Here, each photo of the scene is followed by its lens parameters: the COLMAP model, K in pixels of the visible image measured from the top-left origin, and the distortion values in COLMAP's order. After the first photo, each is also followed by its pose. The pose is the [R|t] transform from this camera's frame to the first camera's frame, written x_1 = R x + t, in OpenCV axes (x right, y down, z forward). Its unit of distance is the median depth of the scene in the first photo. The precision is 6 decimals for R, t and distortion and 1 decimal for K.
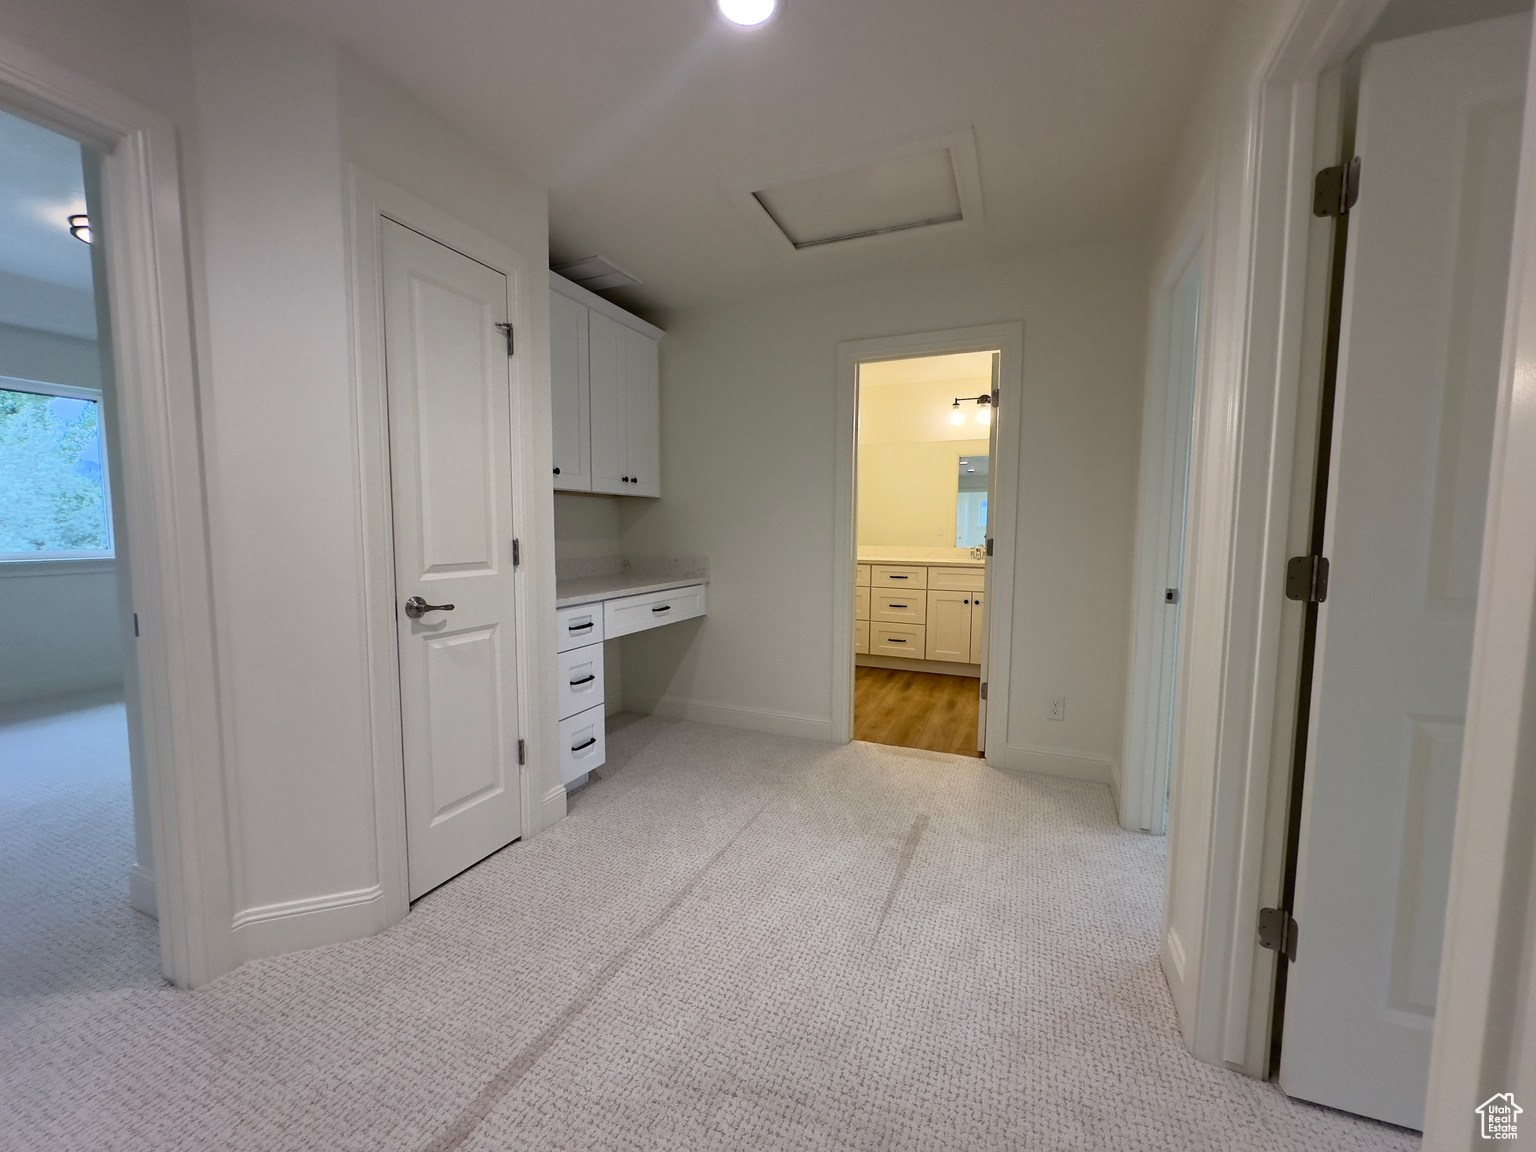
lens RADIAL K [[613.7, 0, 768.0], [0, 613.7, 576.0], [0, 0, 1]] dist [-0.002506, 0.000006]
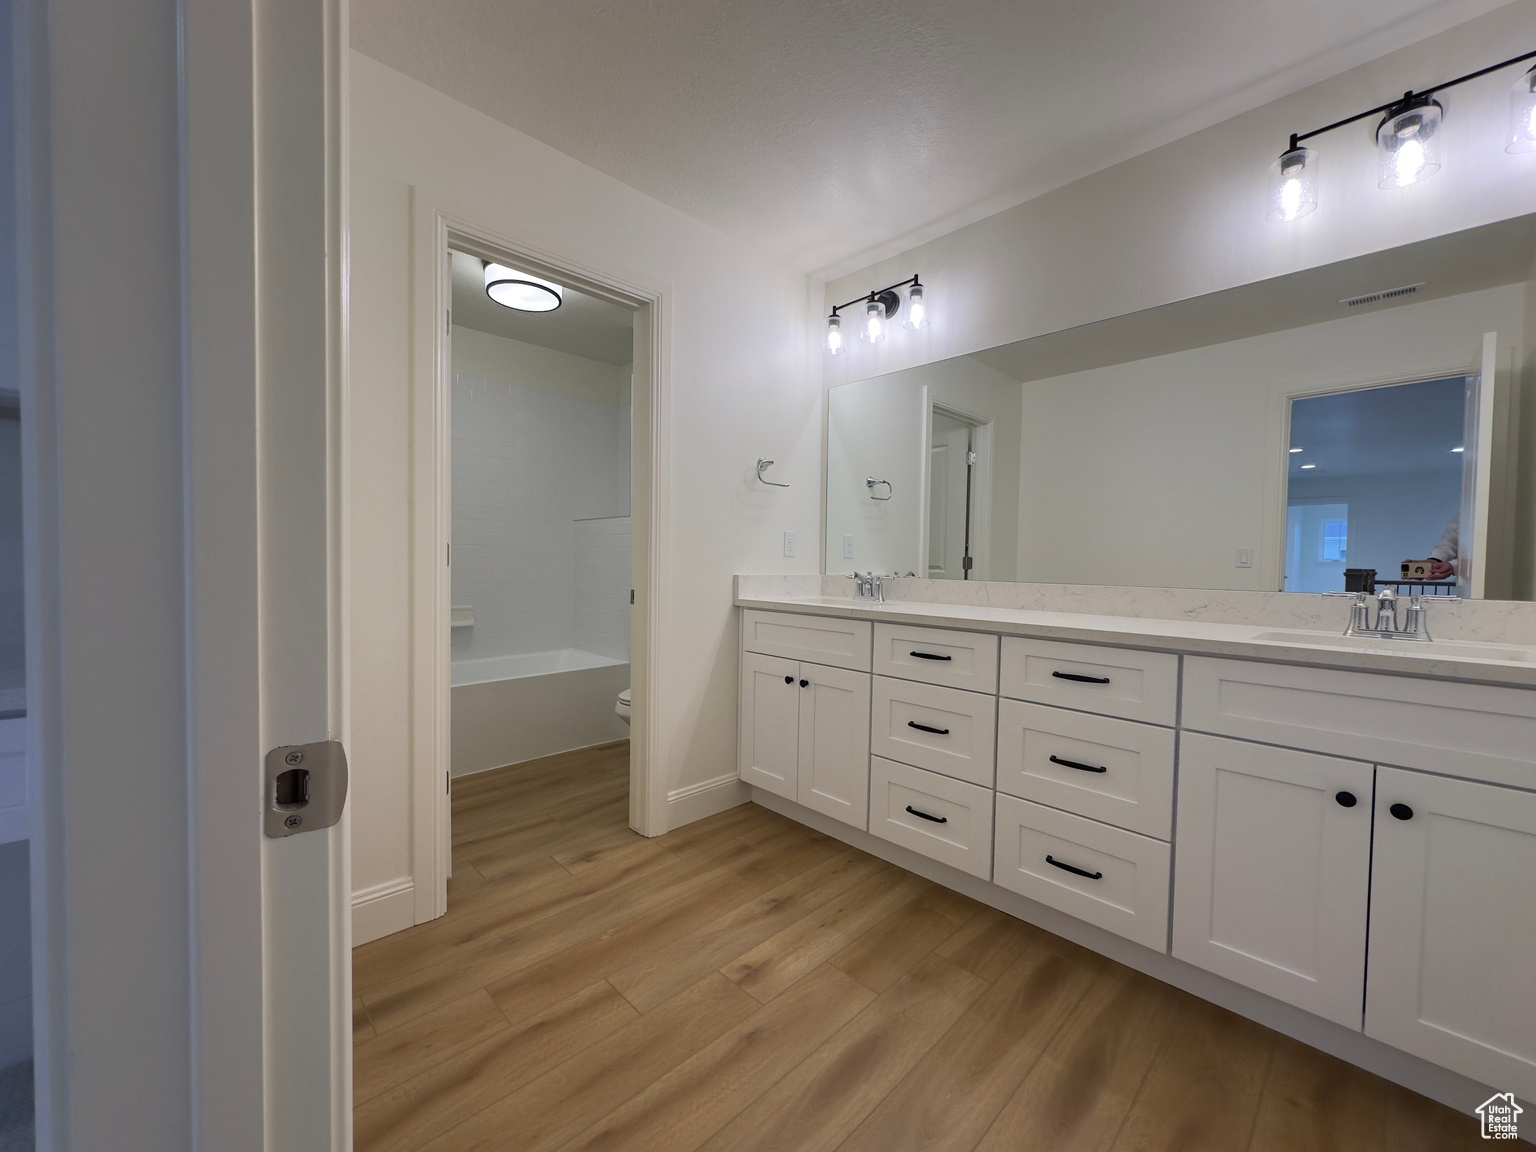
lens RADIAL K [[613.7, 0, 768.0], [0, 613.7, 576.0], [0, 0, 1]] dist [-0.002506, 0.000006]
pose [[0.921883, 0.017648, -0.387067, 0.185689], [-0.039656, 0.998014, -0.048946, -0.030433], [0.385434, 0.060472, 0.920752, 0.628941]]
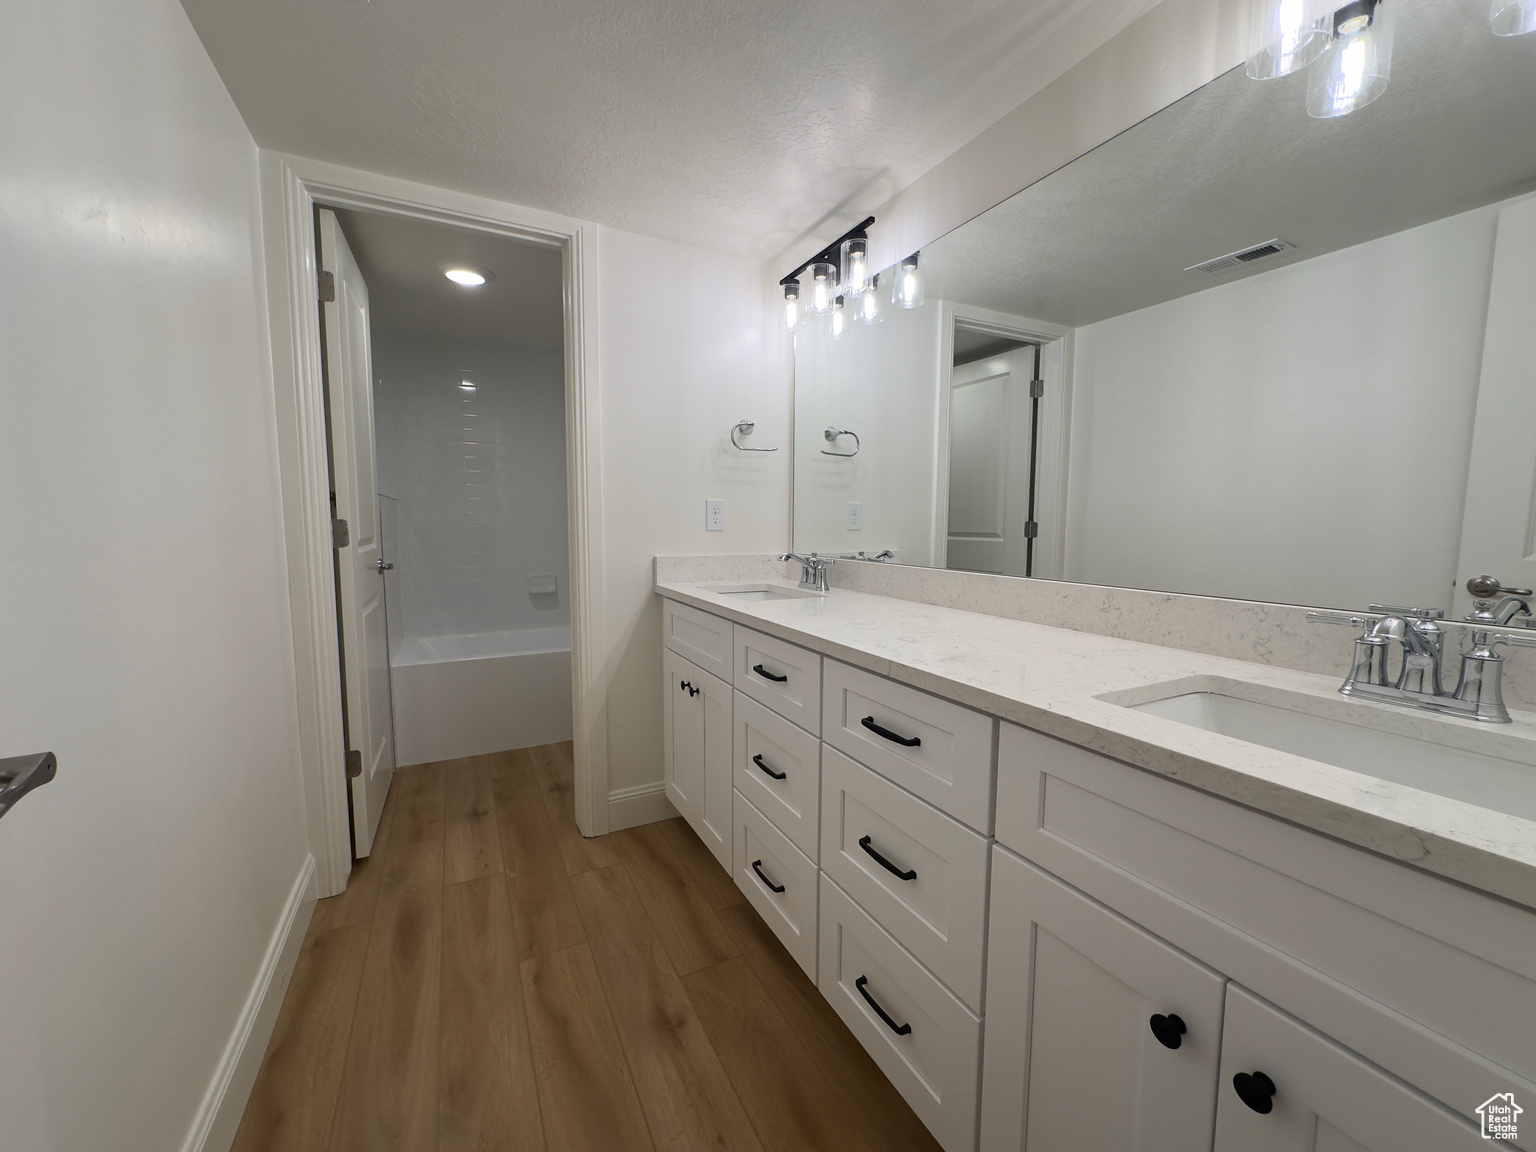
lens RADIAL K [[648.8, 0, 772.2], [0, 648.8, 593.1], [0, 0, 1]] dist [-0.050093, -0.000142]
pose [[0.760143, 0.064465, -0.646550, 0.326303], [-0.041979, 0.997860, 0.050139, -0.057094], [0.648399, -0.010971, 0.761222, 0.807155]]
